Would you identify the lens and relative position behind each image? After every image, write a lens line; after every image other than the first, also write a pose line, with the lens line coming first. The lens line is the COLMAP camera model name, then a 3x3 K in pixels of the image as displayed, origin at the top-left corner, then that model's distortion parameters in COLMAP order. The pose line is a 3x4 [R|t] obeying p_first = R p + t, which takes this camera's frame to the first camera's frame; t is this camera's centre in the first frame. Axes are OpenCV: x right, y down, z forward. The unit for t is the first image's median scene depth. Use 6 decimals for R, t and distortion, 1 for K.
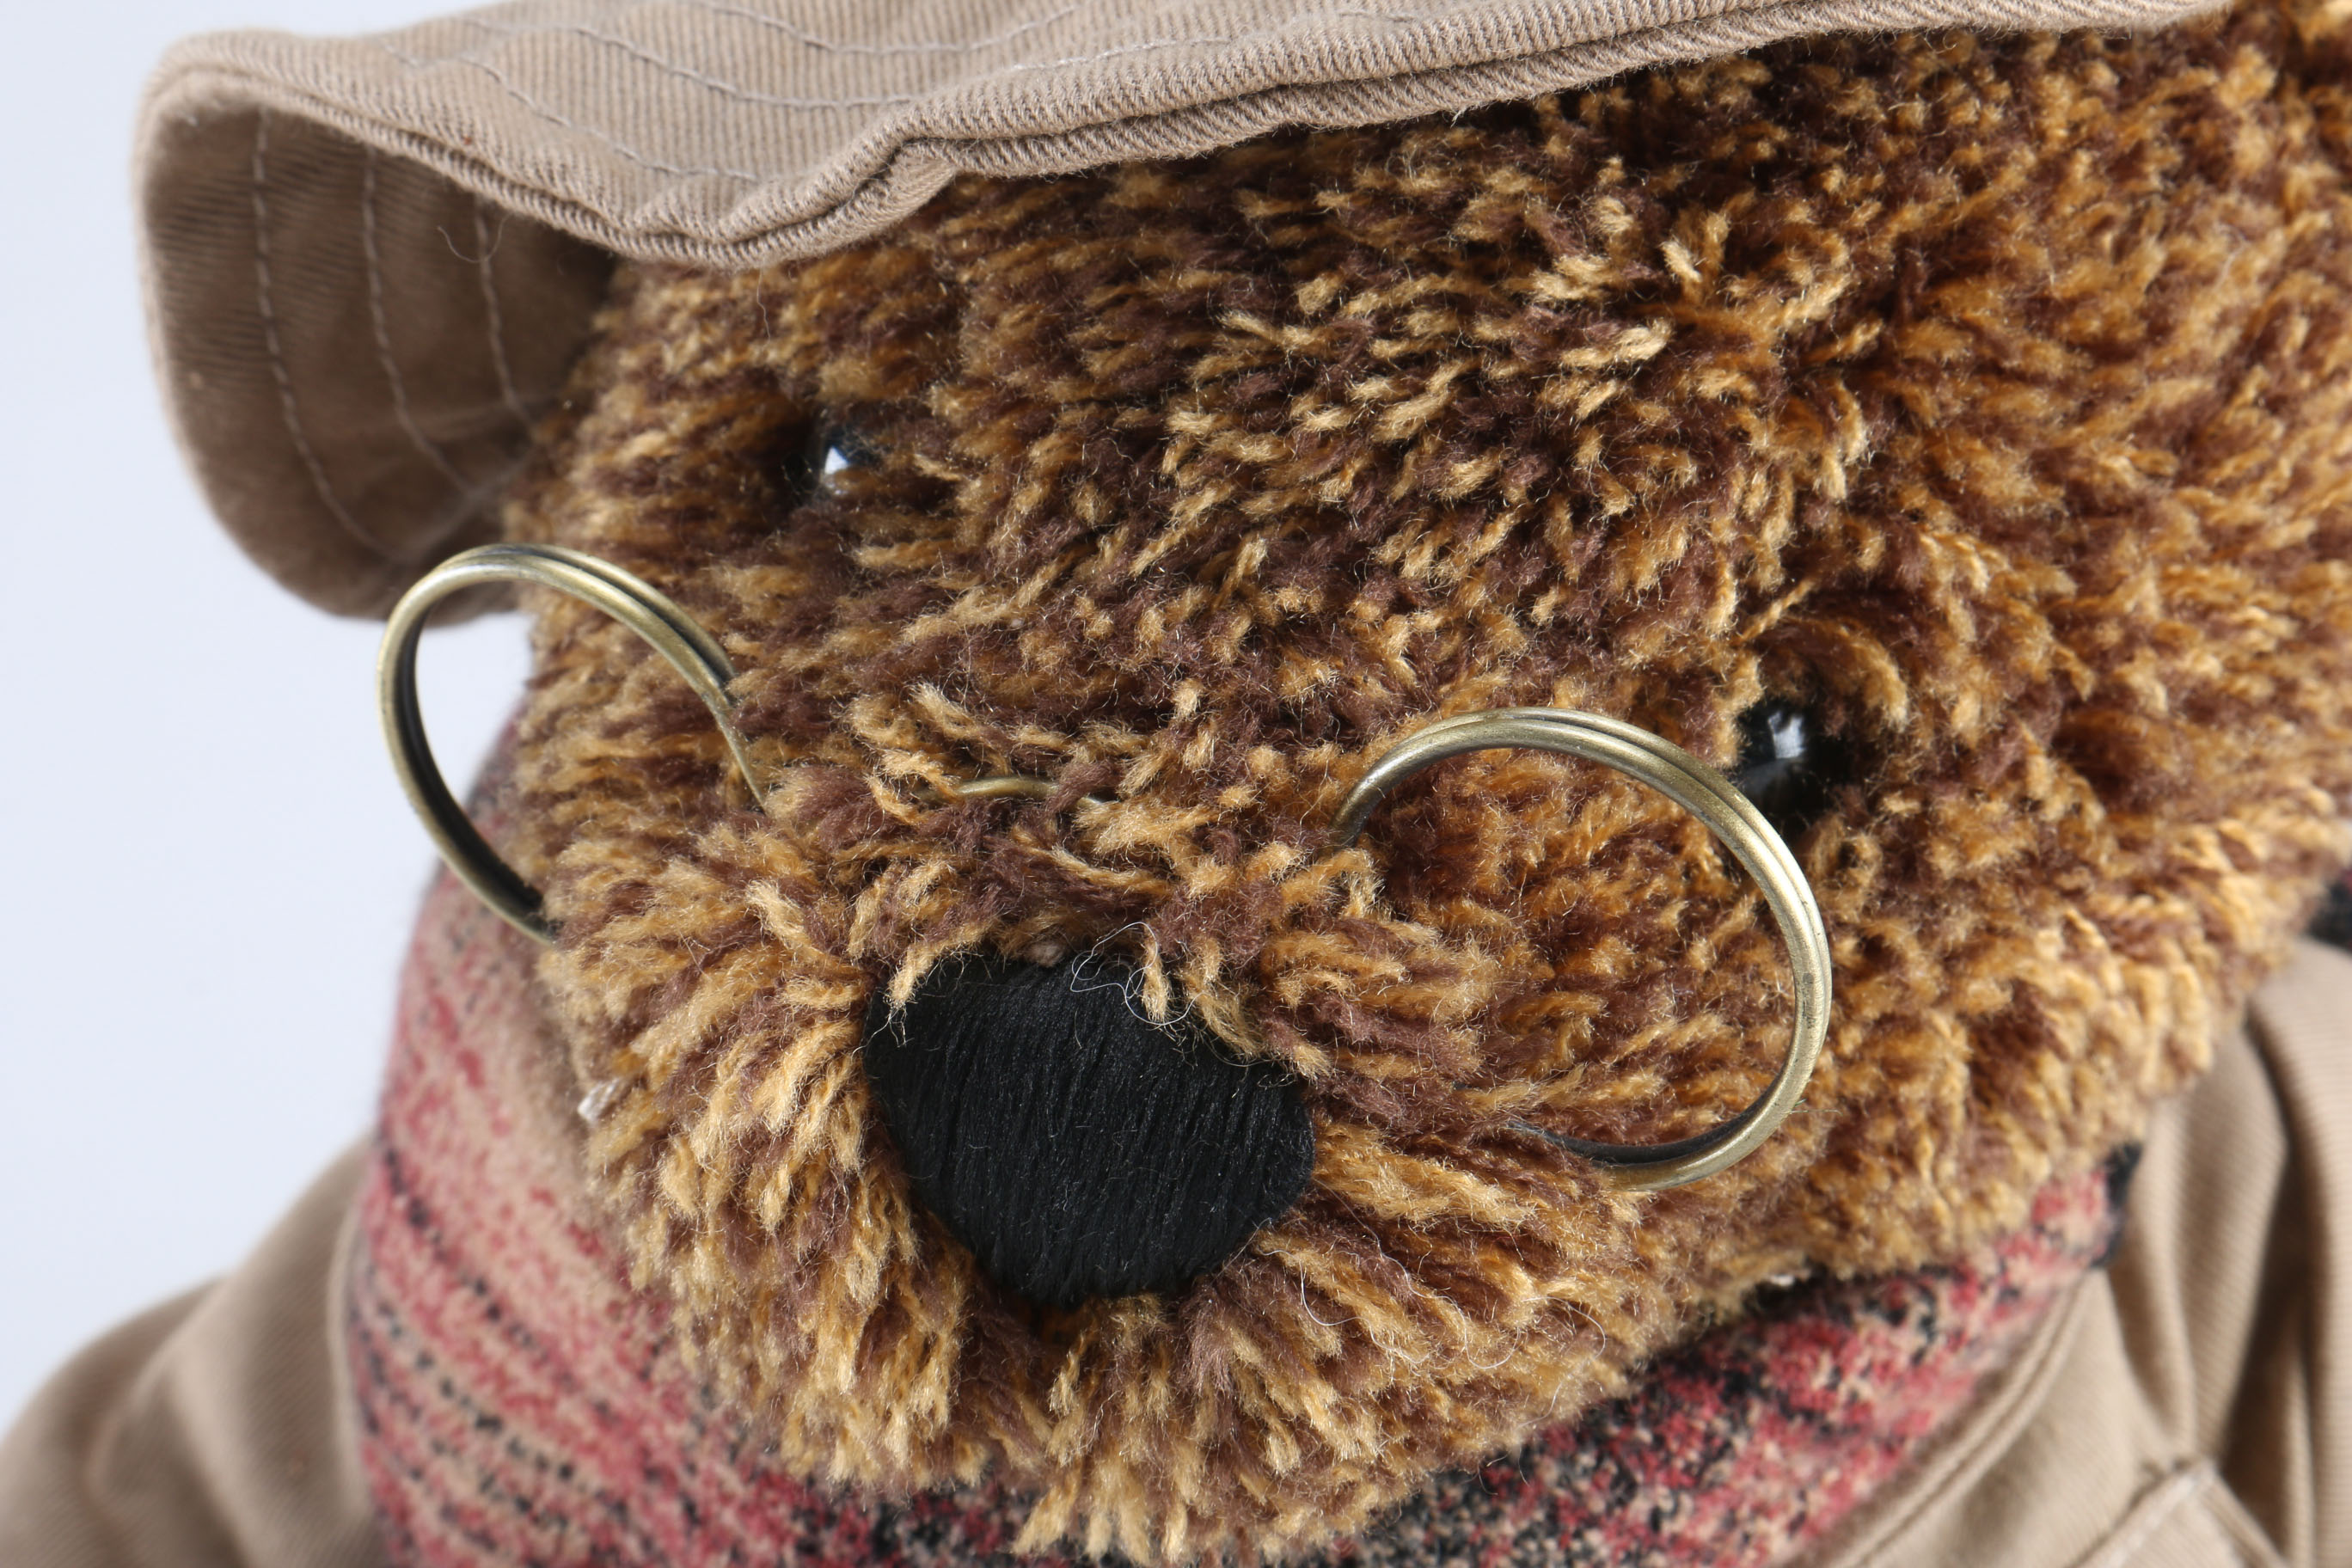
lens RADIAL K [[5128.0, 0, 1176.0], [0, 5128.0, 784.0], [0, 0, 1]] dist [-0.009316, 0.210830]
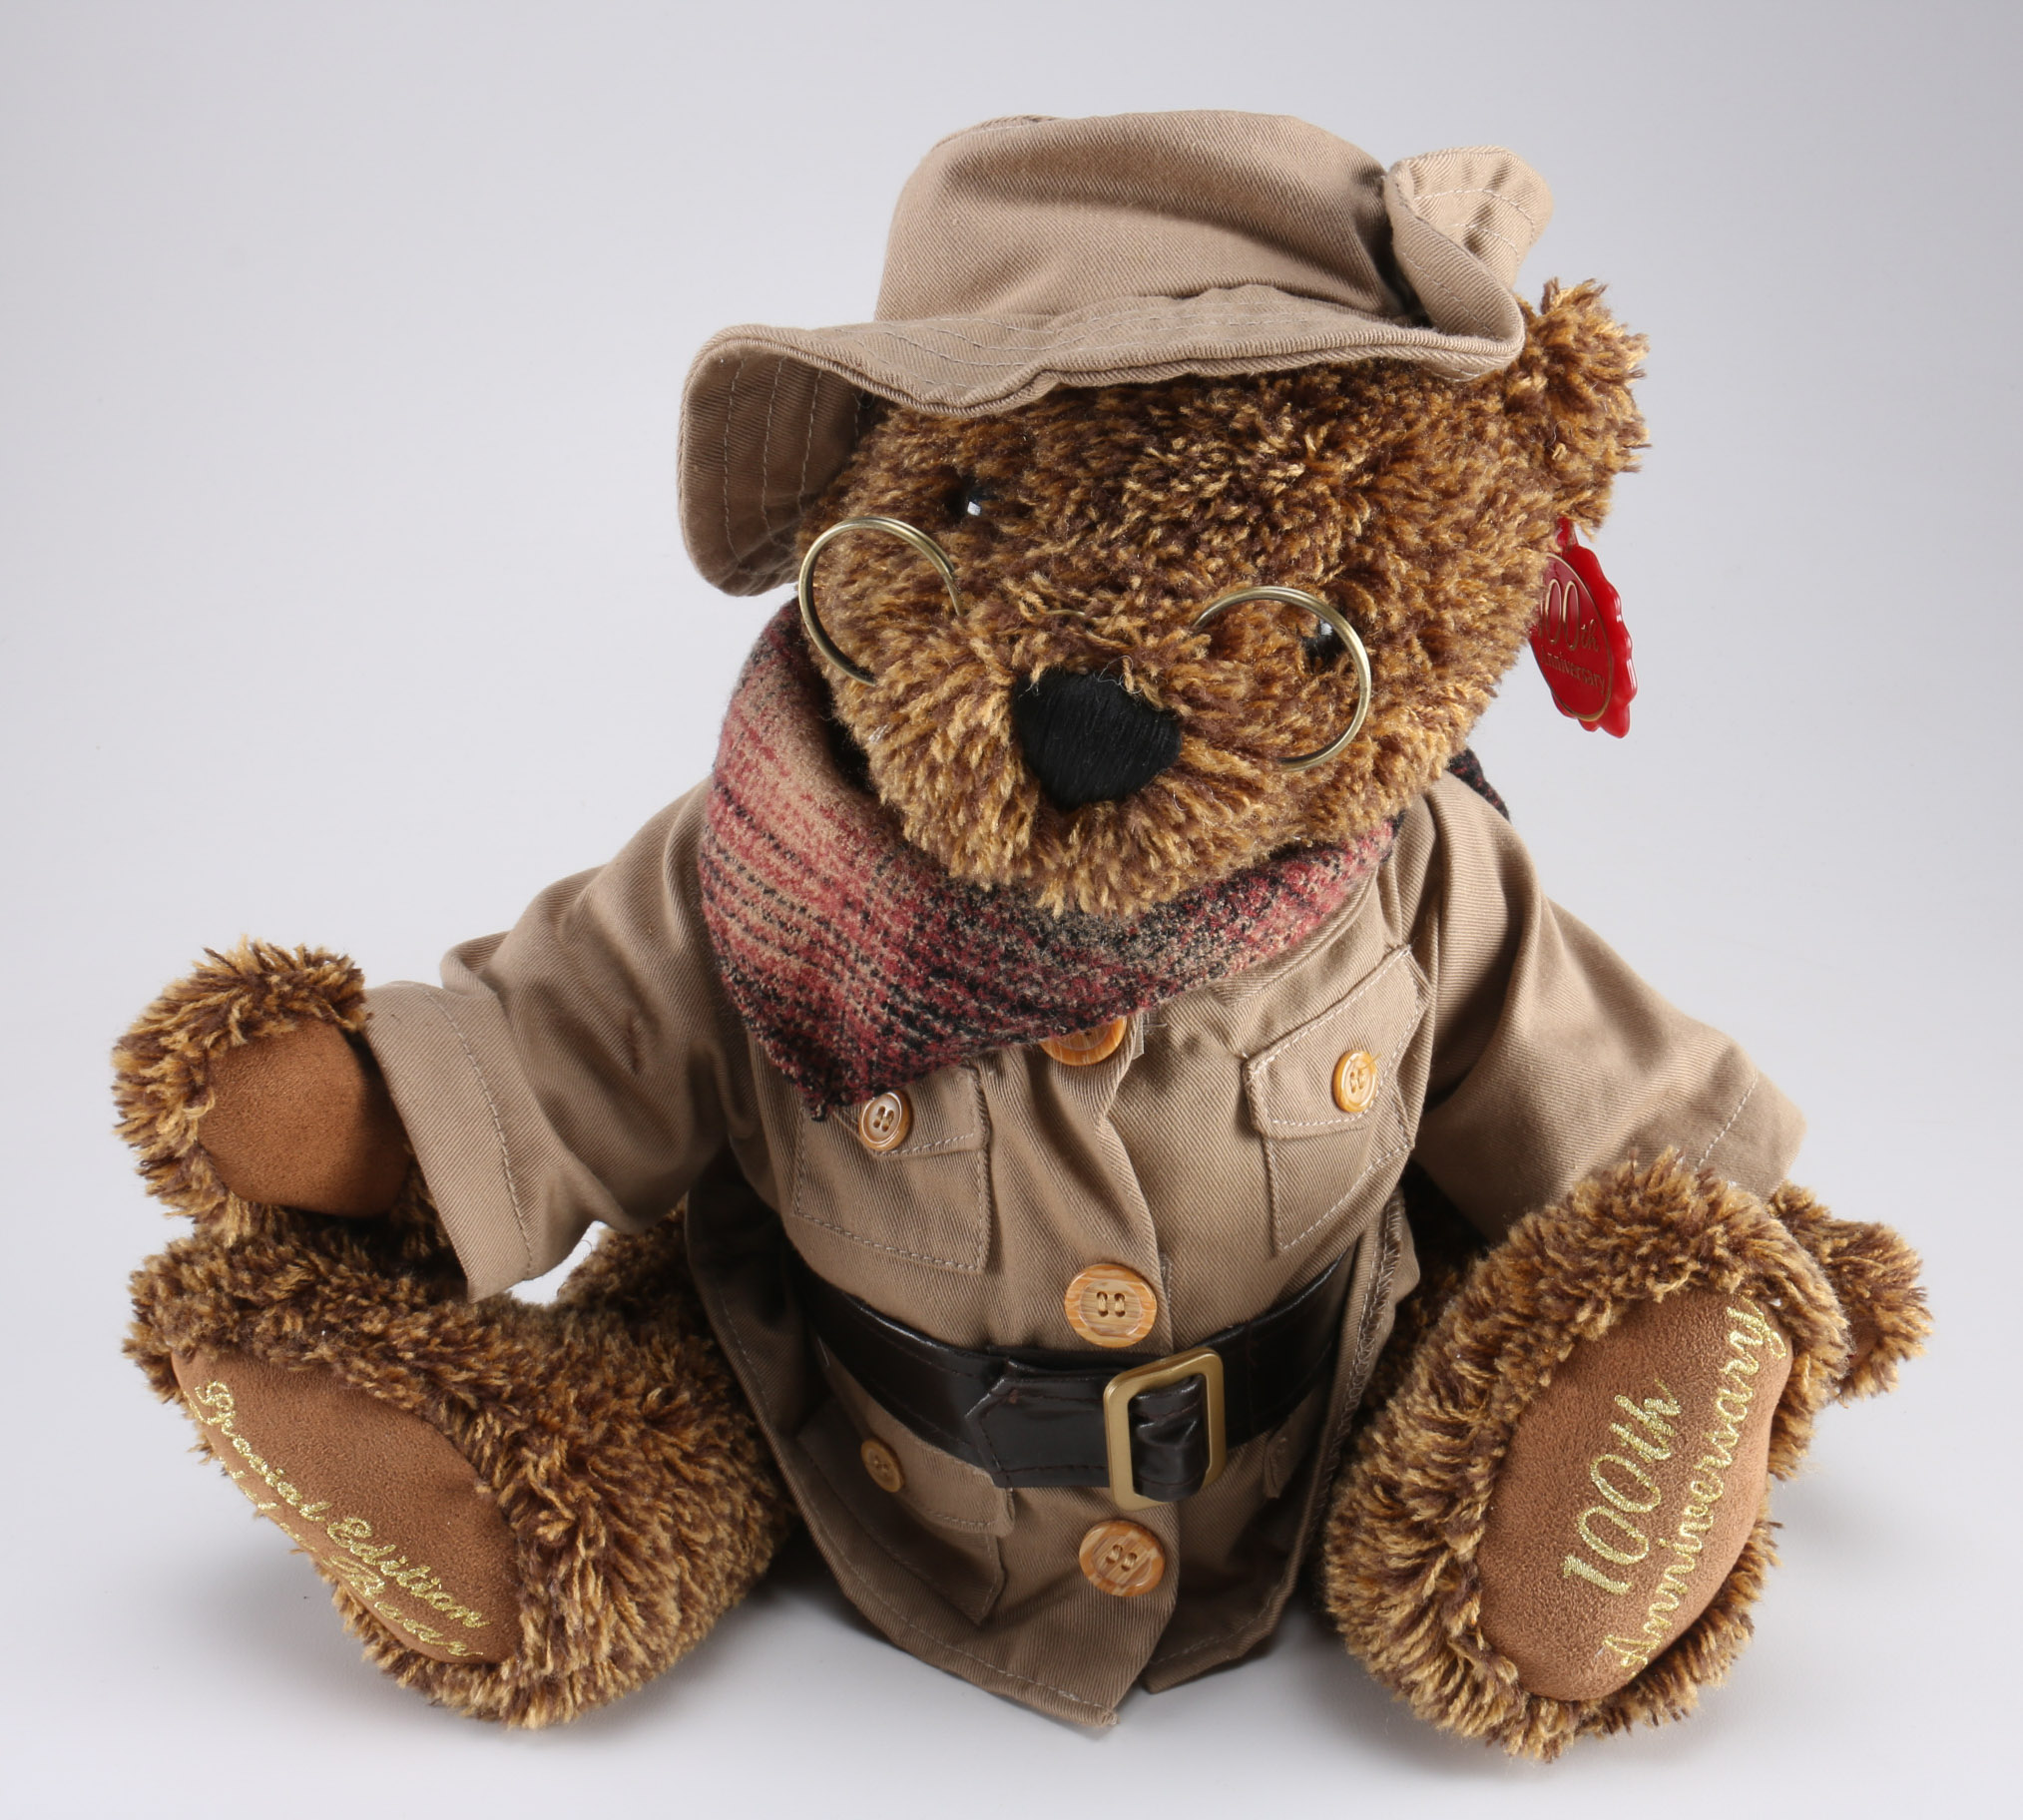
lens RADIAL K [[2380.9, 0, 1049.9], [0, 2380.9, 913.3], [0, 0, 1]] dist [-0.154374, 0.005737]
pose [[0.984464, 0.050050, 0.168301, -0.236186], [-0.050946, 0.998701, 0.001008, 0.153857], [-0.168032, -0.009567, 0.985735, -0.223615]]
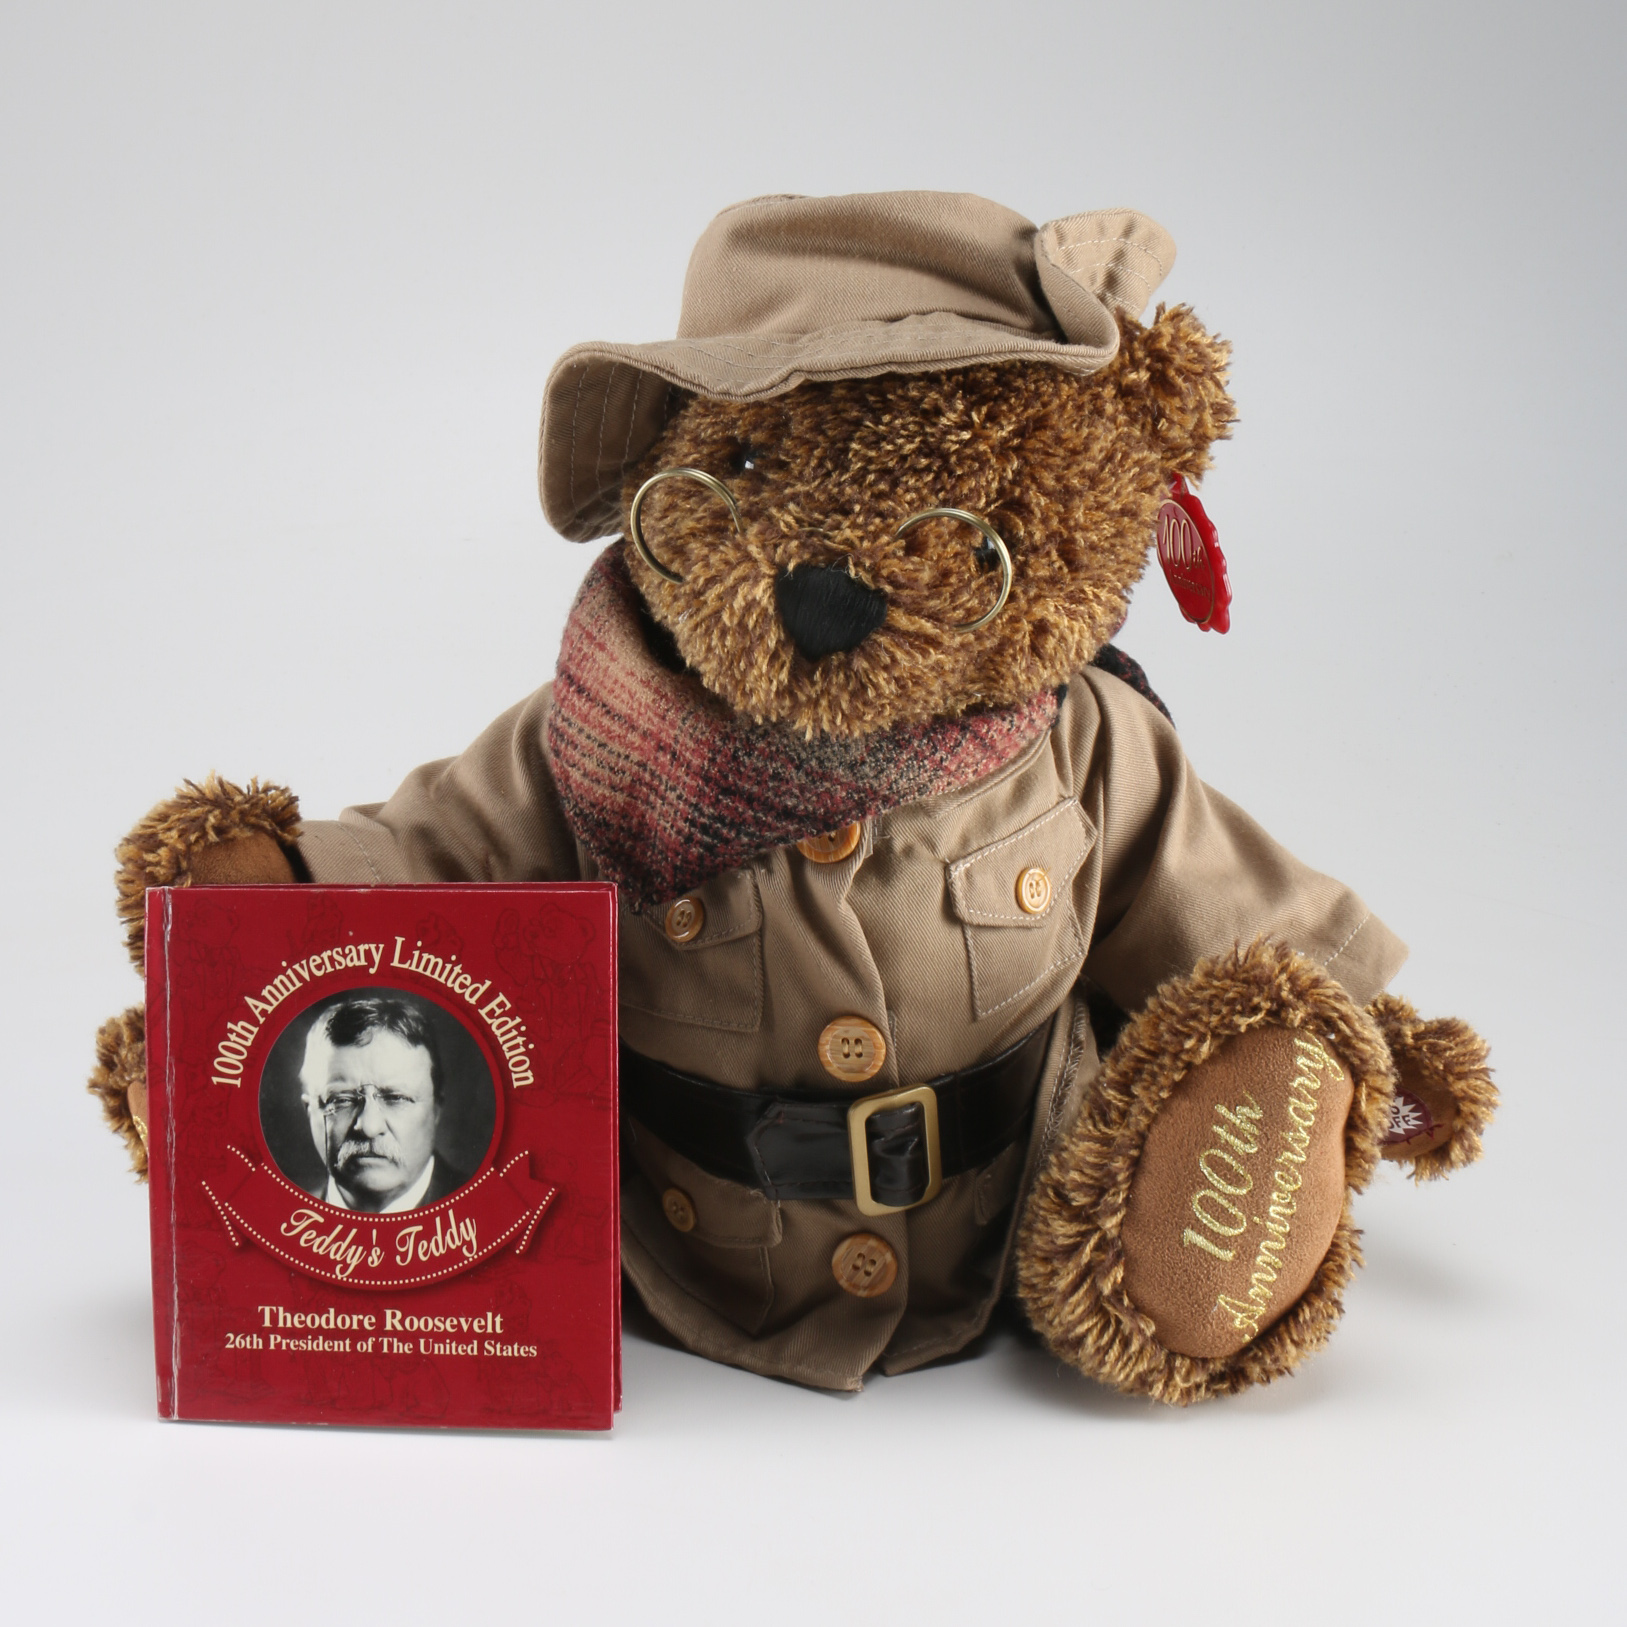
lens RADIAL K [[3468.2, 0, 813.5], [0, 3468.2, 813.5], [0, 0, 1]] dist [-0.268631, 0.065880]
pose [[0.986456, 0.059836, 0.152725, -0.424791], [-0.044344, 0.993702, -0.102903, 0.494593], [-0.157920, 0.094737, 0.982897, -1.634089]]
